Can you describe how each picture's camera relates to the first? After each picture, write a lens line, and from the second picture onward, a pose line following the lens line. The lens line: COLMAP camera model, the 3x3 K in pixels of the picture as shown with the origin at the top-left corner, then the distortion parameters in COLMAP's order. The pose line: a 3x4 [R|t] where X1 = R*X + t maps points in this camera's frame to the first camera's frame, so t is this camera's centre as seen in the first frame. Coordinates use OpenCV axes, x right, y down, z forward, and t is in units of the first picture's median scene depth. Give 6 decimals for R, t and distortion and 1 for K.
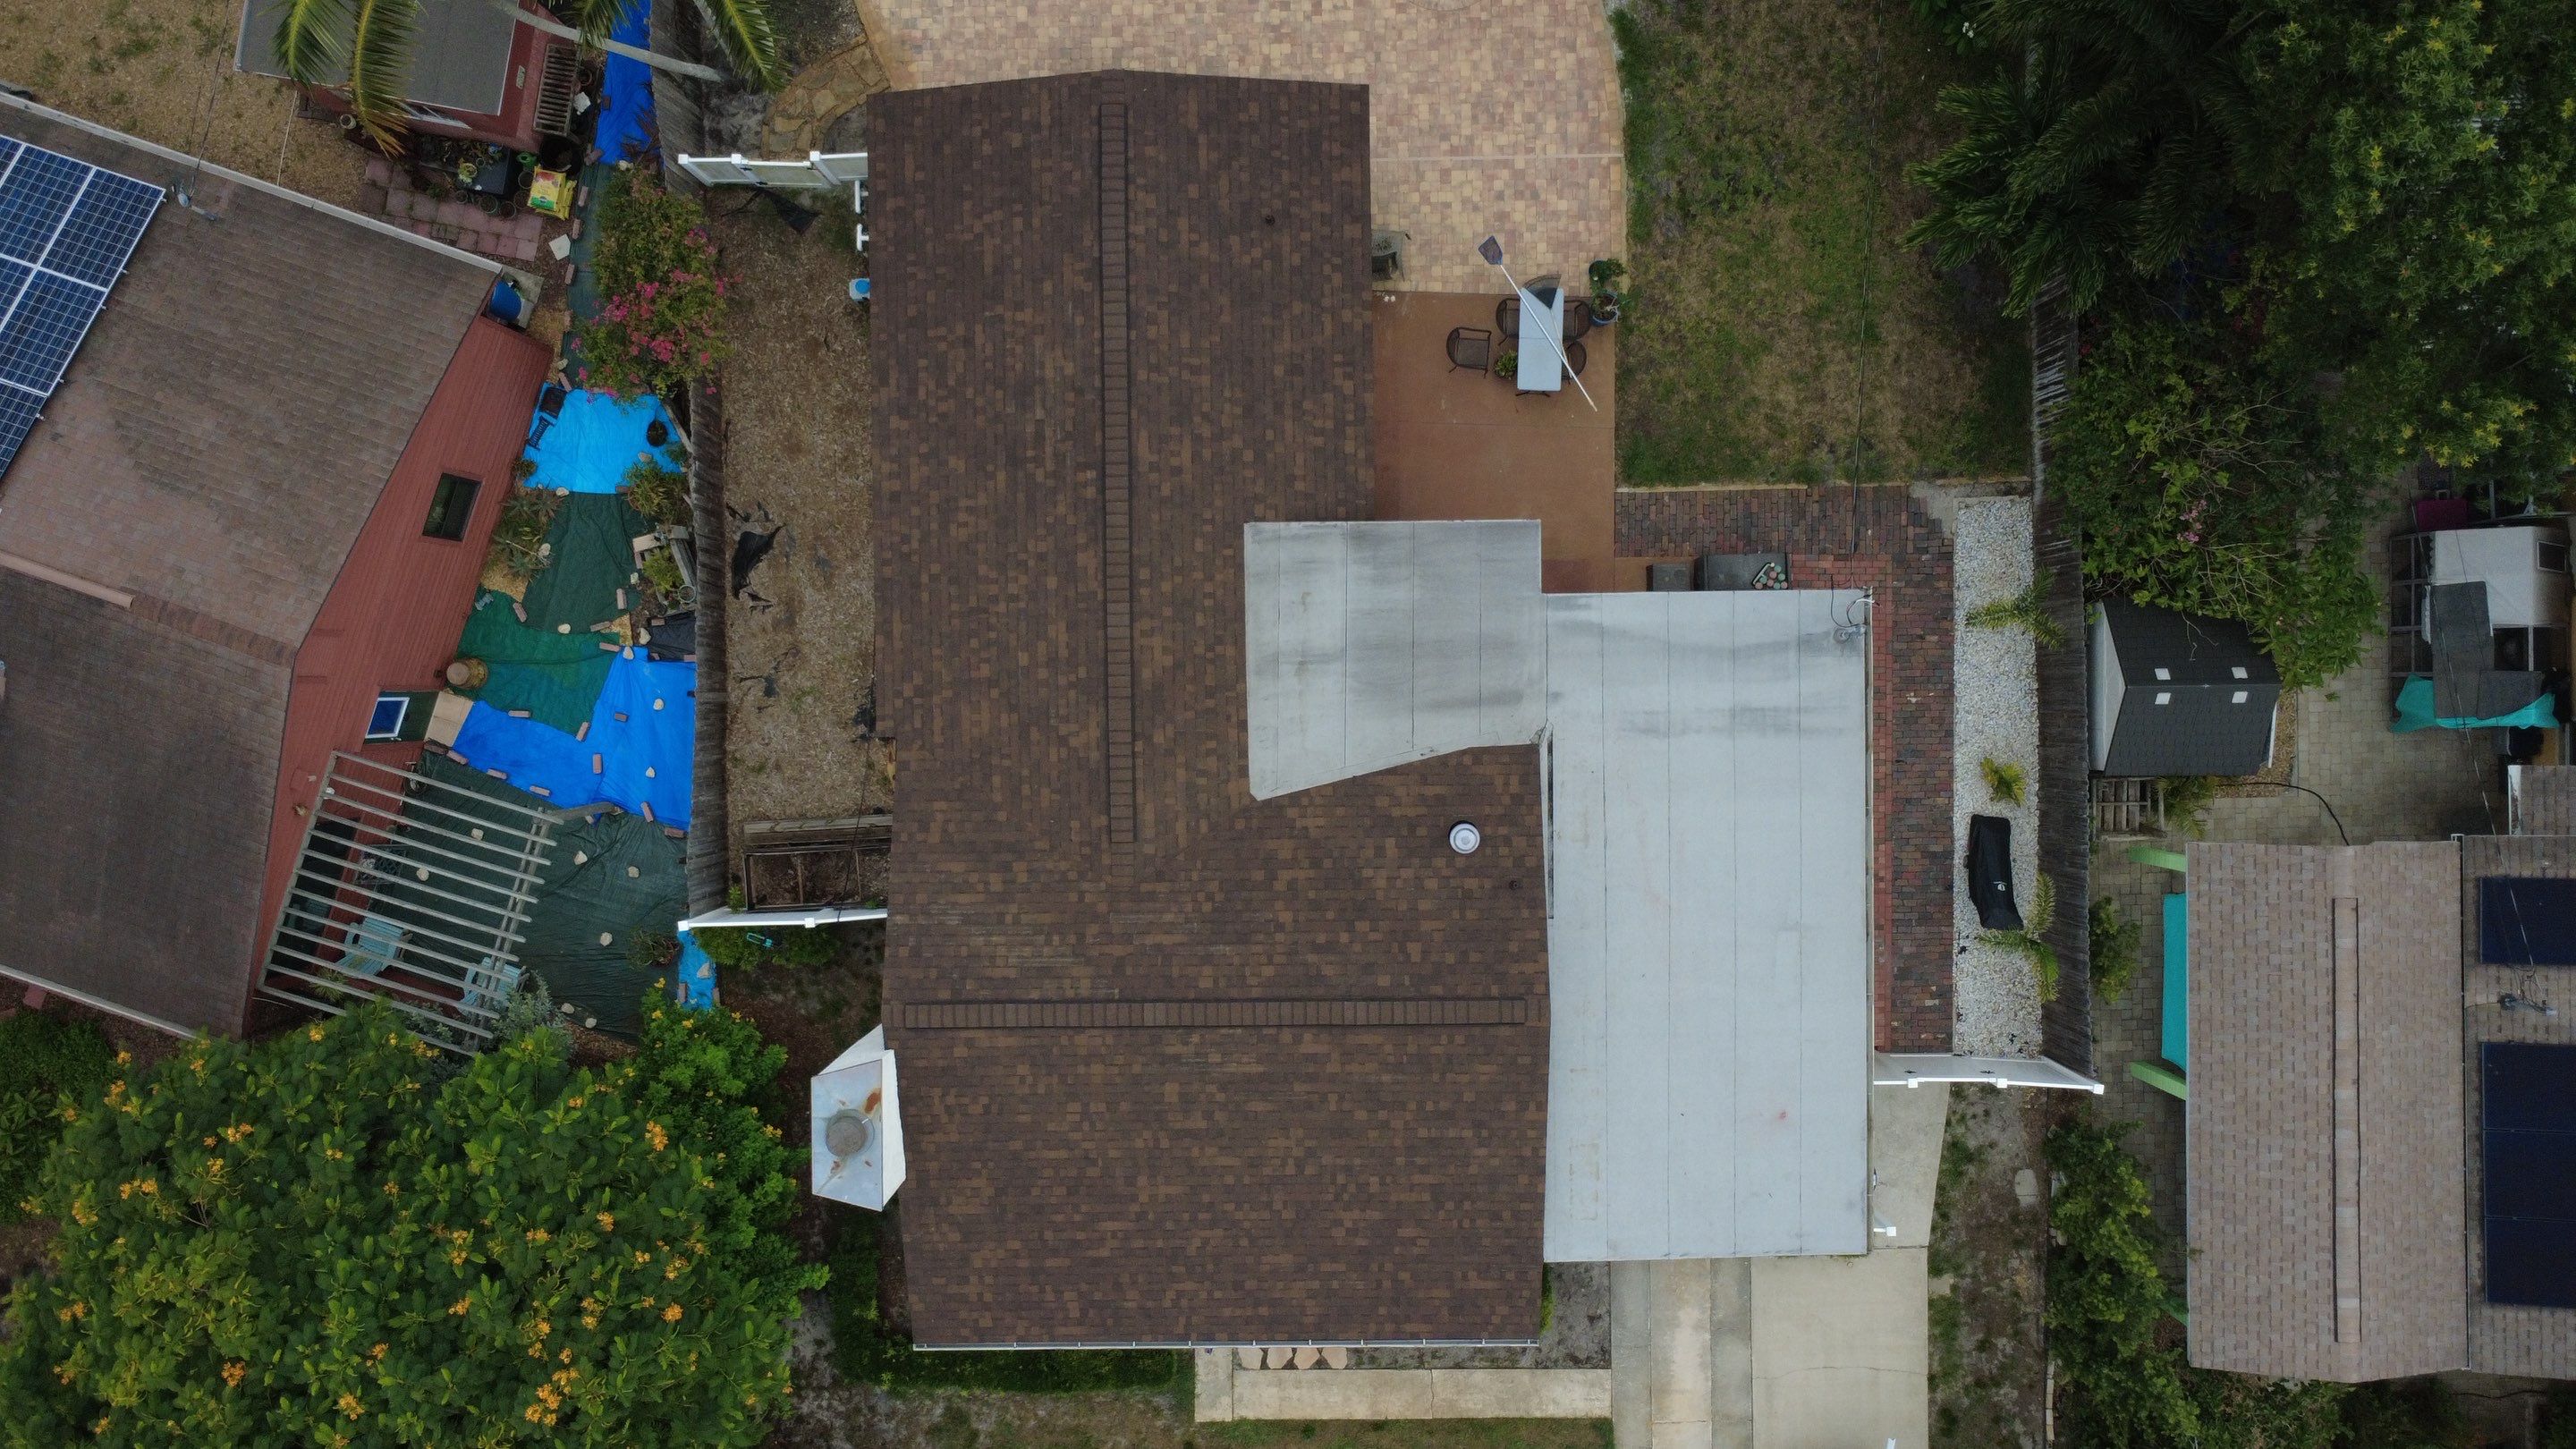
lens RADIAL K [[1872.2, 0, 1284.3], [0, 1872.2, 722.4], [0, 0, 1]] dist [-0.002549, 0.007346]
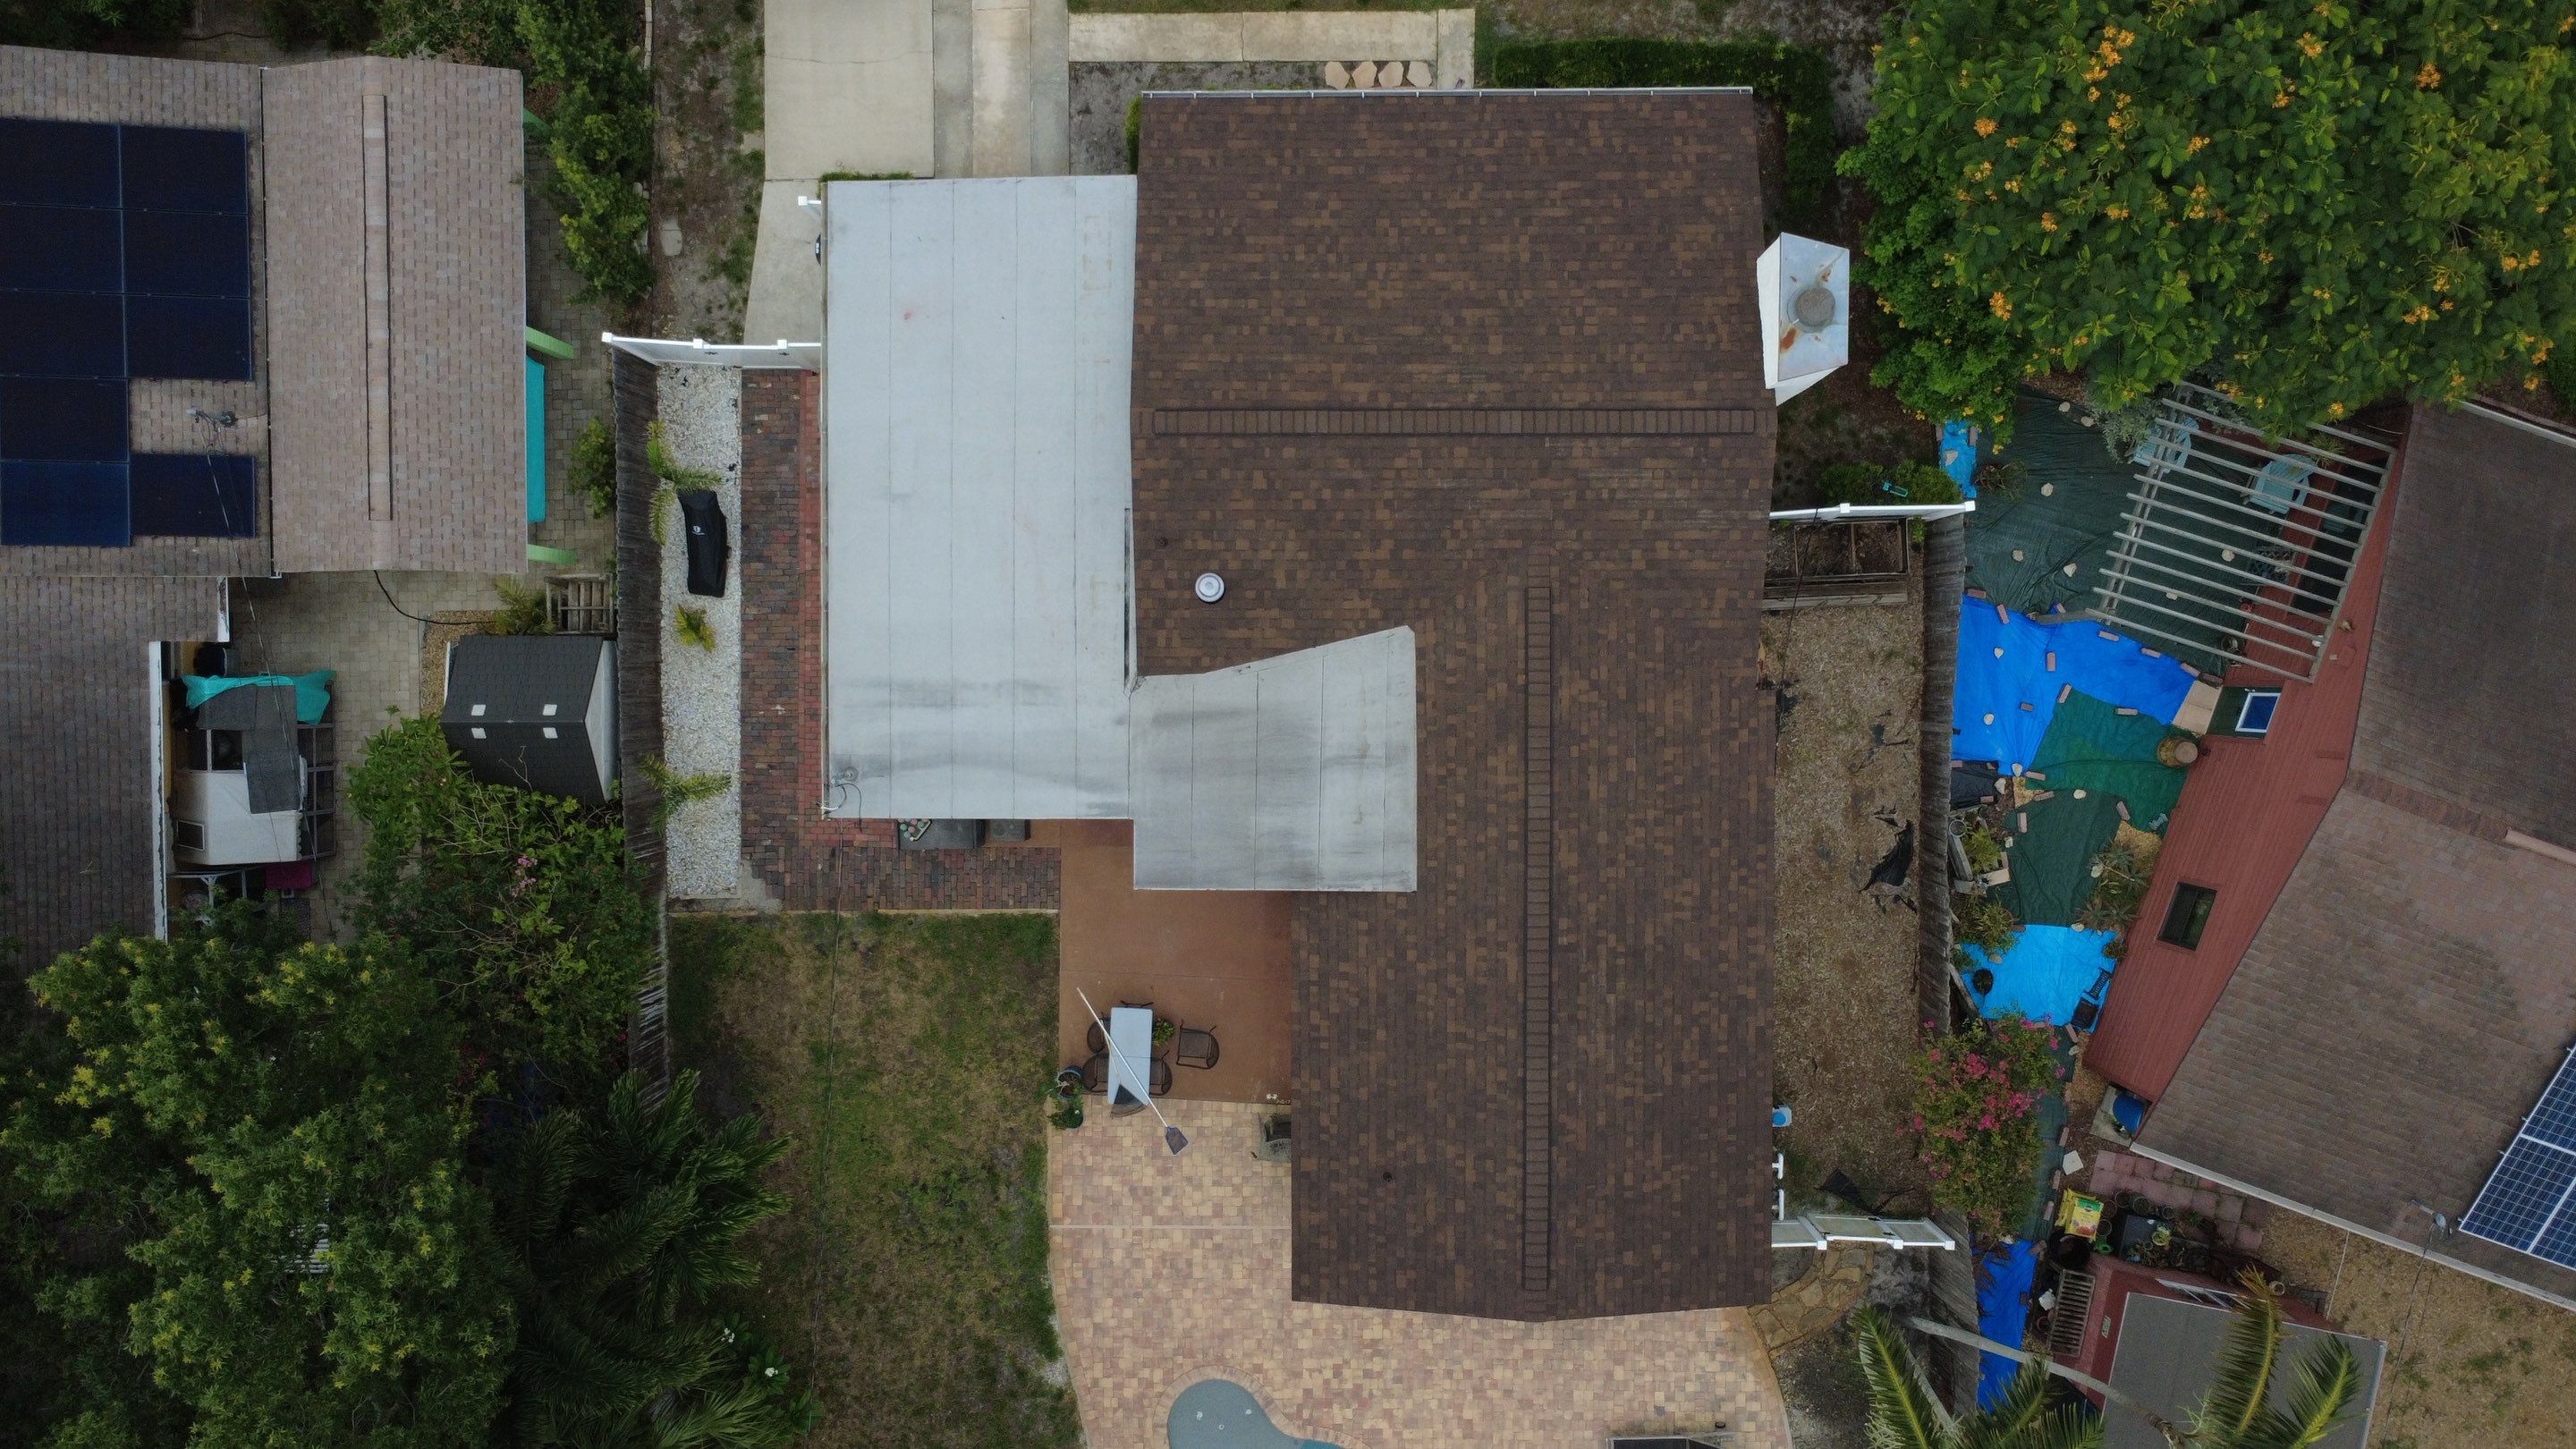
lens RADIAL K [[1872.2, 0, 1287.9], [0, 1872.2, 717.9], [0, 0, 1]] dist [-0.002549, 0.007346]
pose [[-0.999232, -0.013651, 0.036730, 0.012765], [0.012159, -0.999104, -0.040551, 0.030708], [0.037251, -0.040073, 0.998502, -0.042337]]
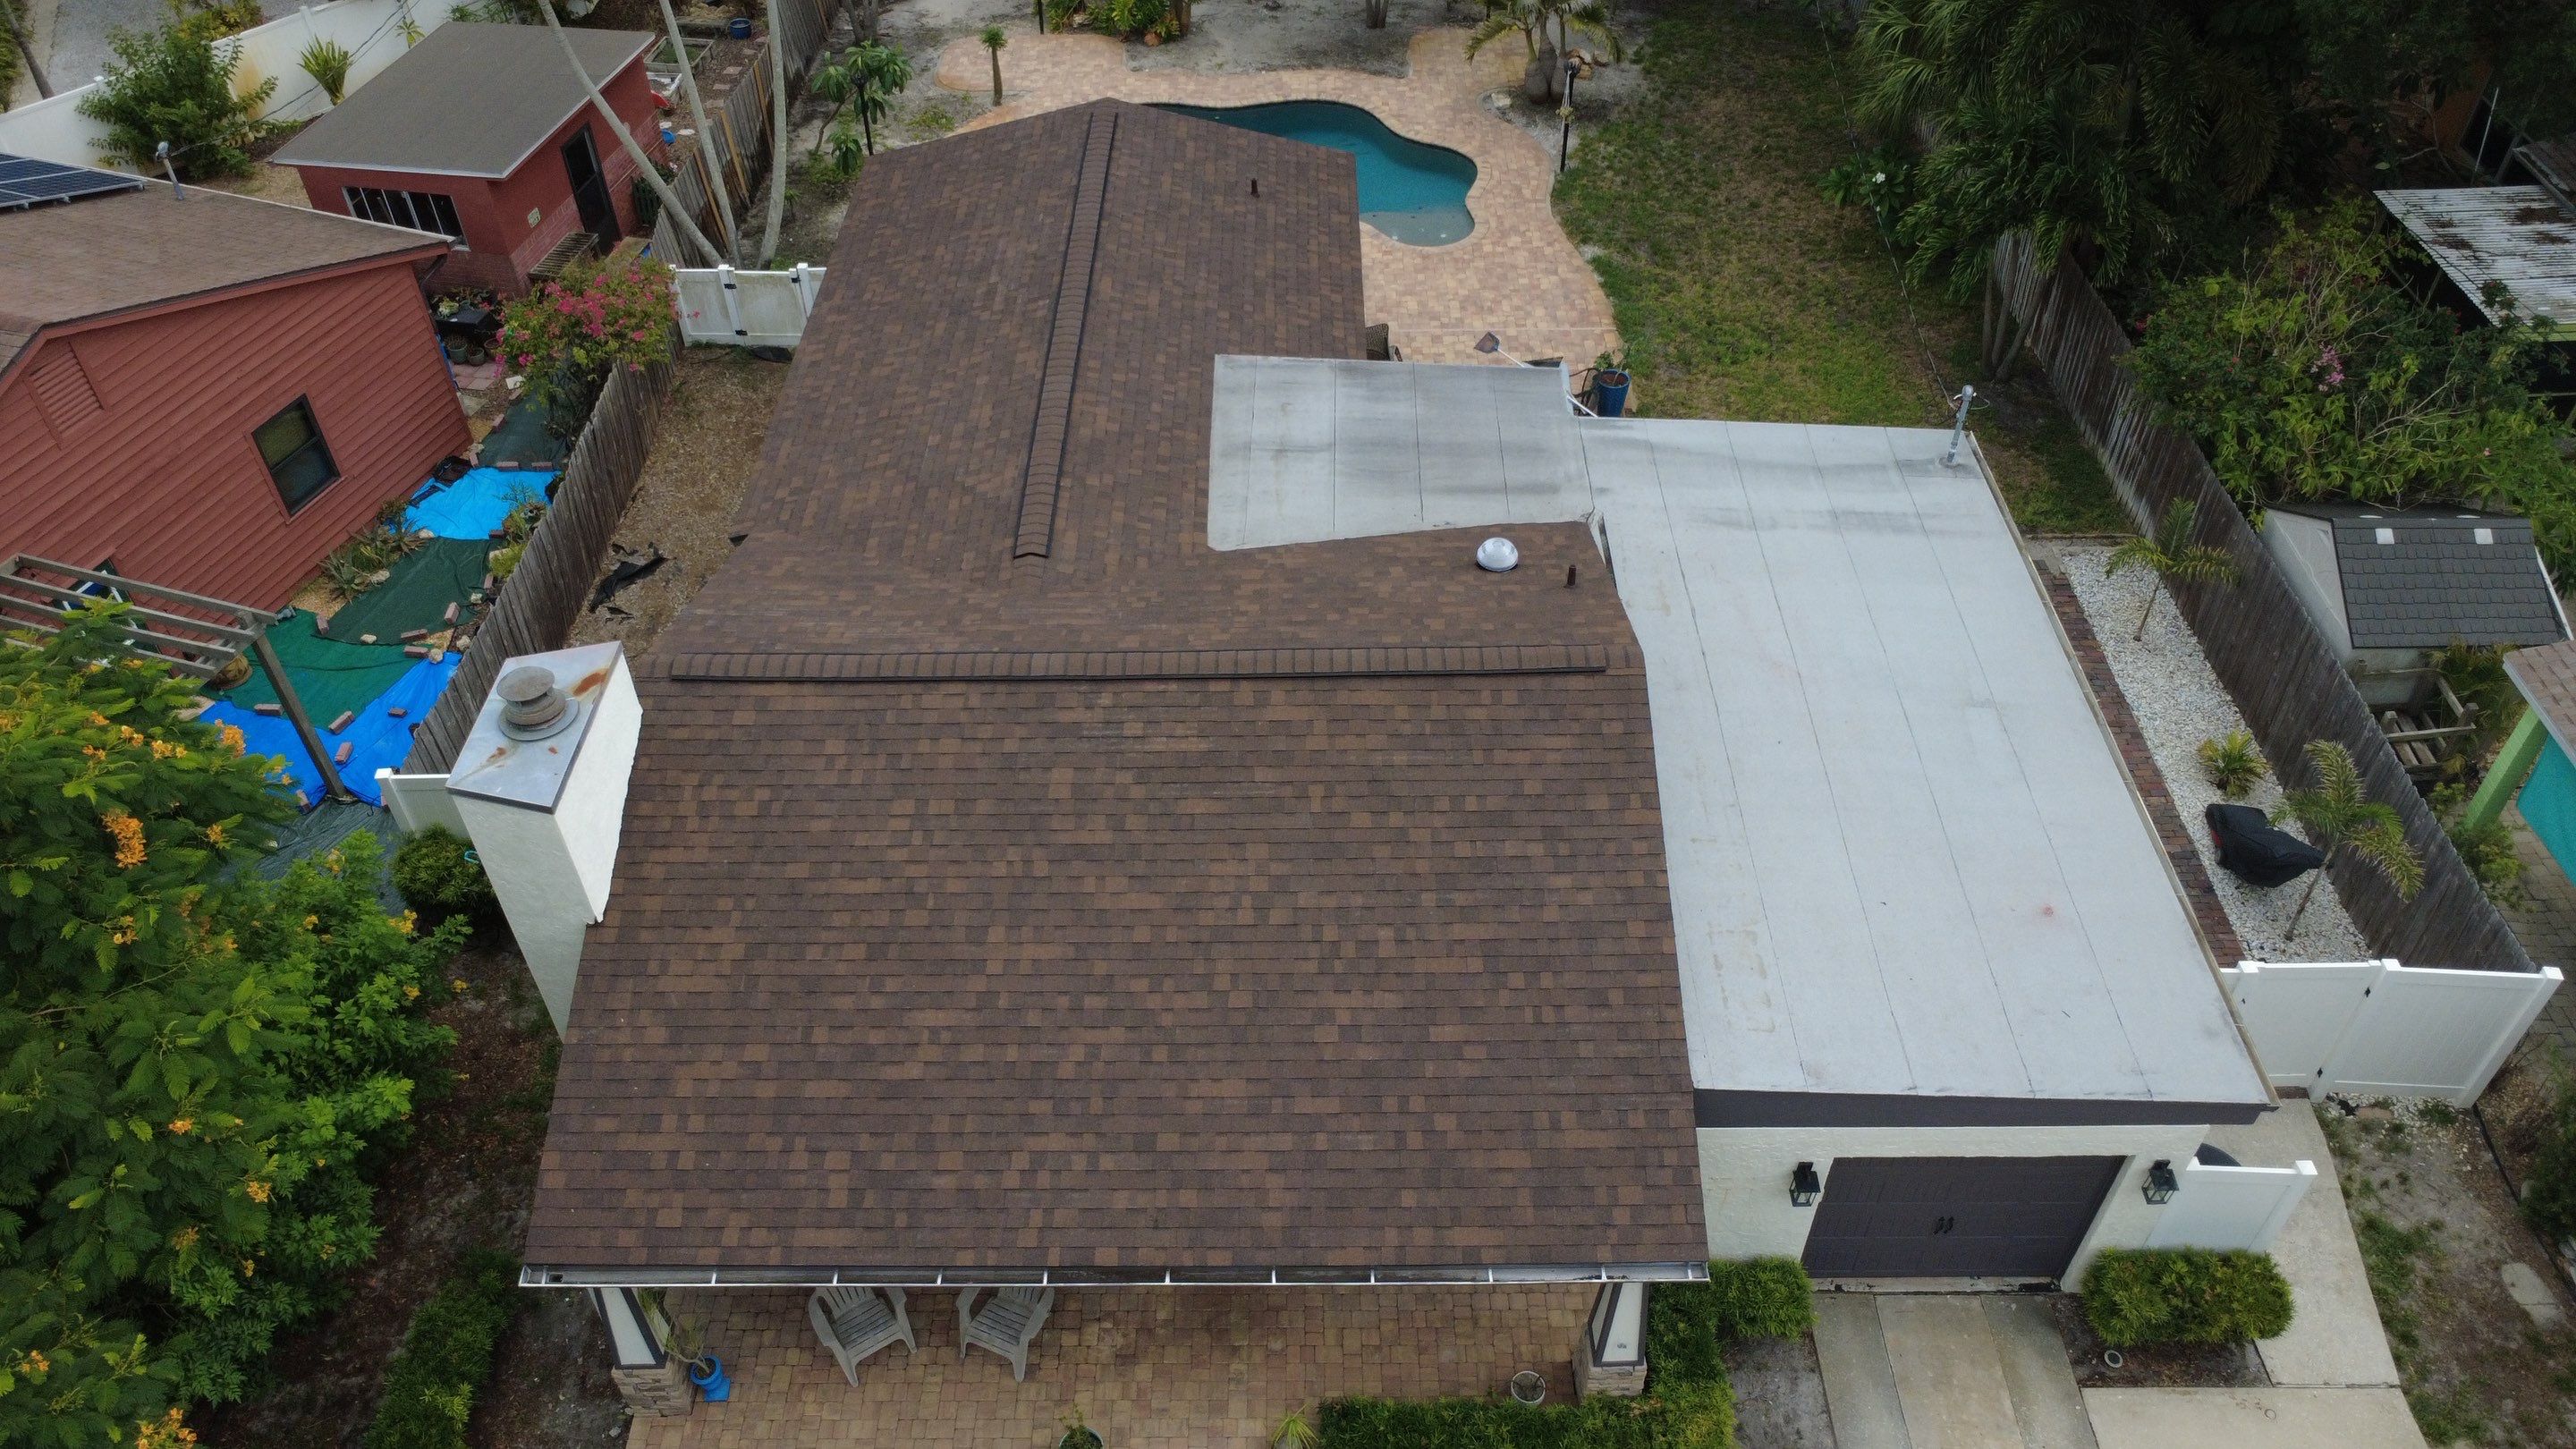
lens RADIAL K [[1872.2, 0, 1282.5], [0, 1872.2, 724.4], [0, 0, 1]] dist [-0.002549, 0.007346]
pose [[0.999860, 0.012122, -0.011564, 0.020640], [-0.016700, 0.666175, -0.745608, 0.625762], [-0.001335, 0.745697, 0.666284, 0.538378]]
